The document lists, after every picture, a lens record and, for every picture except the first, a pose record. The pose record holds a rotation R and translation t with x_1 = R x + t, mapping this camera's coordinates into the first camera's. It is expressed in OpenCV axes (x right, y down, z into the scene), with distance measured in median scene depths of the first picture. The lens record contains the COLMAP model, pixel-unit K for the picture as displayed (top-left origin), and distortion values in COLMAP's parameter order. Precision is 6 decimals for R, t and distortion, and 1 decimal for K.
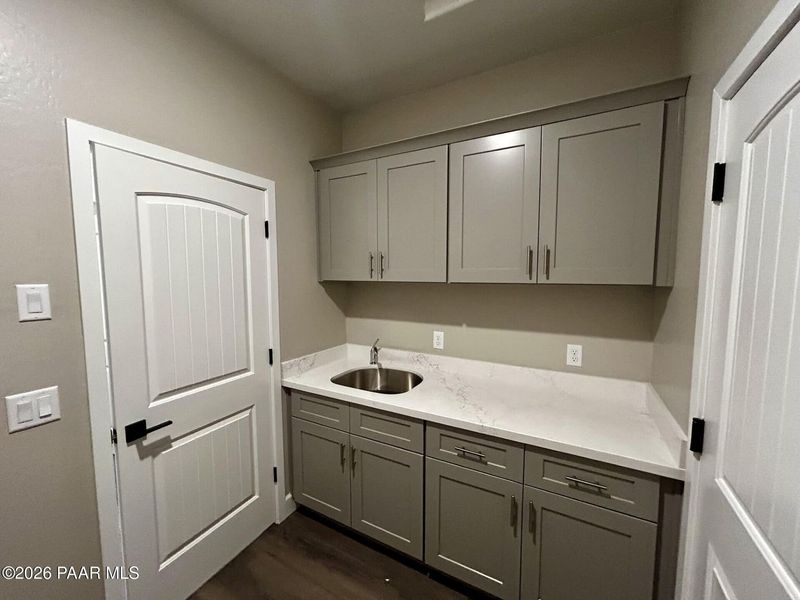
lens RADIAL K [[323.3, 0, 400.0], [0, 323.3, 300.0], [0, 0, 1]] dist [-0.000485, 0.000141]
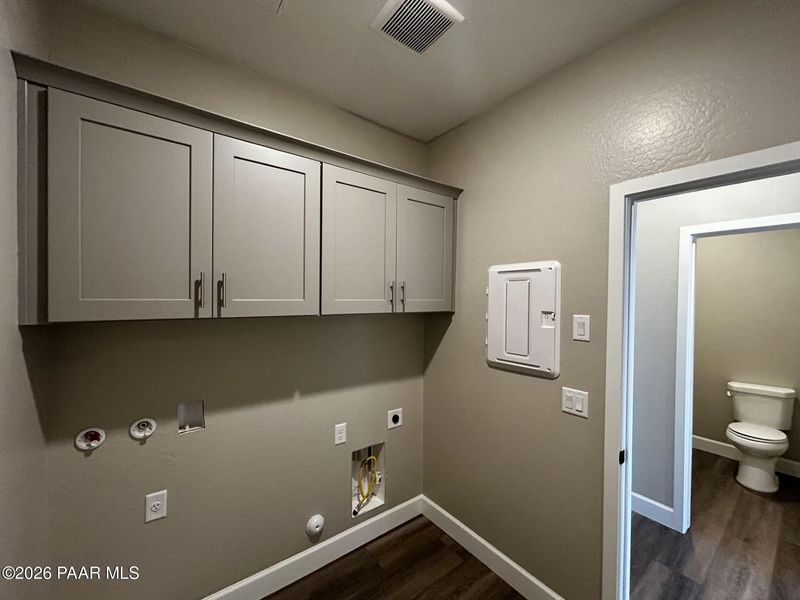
lens RADIAL K [[323.3, 0, 400.0], [0, 323.3, 300.0], [0, 0, 1]] dist [-0.000485, 0.000141]
pose [[-0.404443, -0.014900, -0.914442, 0.492469], [-0.092587, 0.995397, 0.024730, -0.076335], [0.909865, 0.094667, -0.403961, 0.852081]]
